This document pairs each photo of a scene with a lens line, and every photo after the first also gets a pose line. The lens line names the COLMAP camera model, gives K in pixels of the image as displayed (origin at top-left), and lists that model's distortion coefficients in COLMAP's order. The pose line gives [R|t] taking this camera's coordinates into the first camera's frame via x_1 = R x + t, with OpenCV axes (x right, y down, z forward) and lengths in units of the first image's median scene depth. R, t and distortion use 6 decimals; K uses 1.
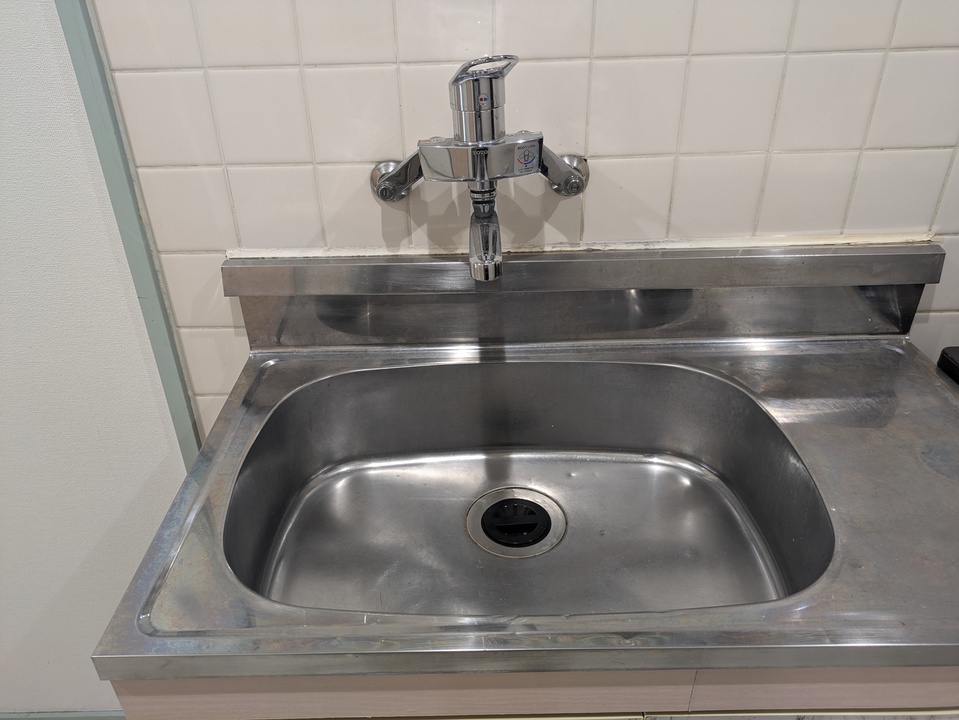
lens RADIAL K [[721.9, 0, 469.0], [0, 721.9, 367.4], [0, 0, 1]] dist [0.032817, -0.018117]
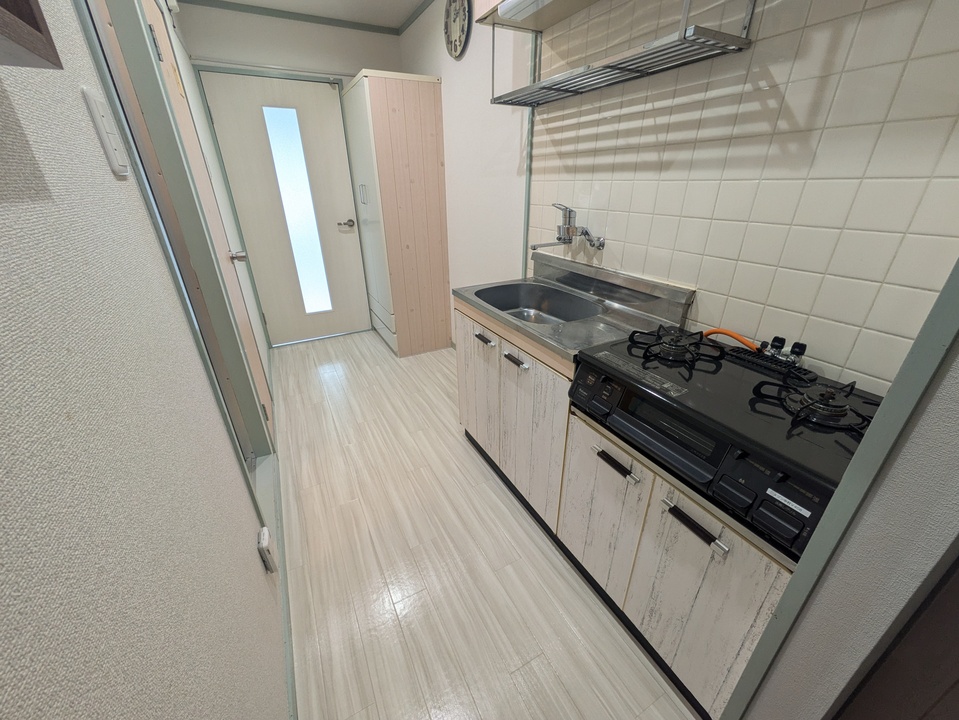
lens RADIAL K [[380.8, 0, 477.6], [0, 380.8, 360.3], [0, 0, 1]] dist [-0.000179, 0.002030]
pose [[0.465436, 0.396584, -0.791259, 1.460490], [-0.445820, 0.877349, 0.177492, 0.155039], [0.764600, 0.270148, 0.585155, -0.344986]]
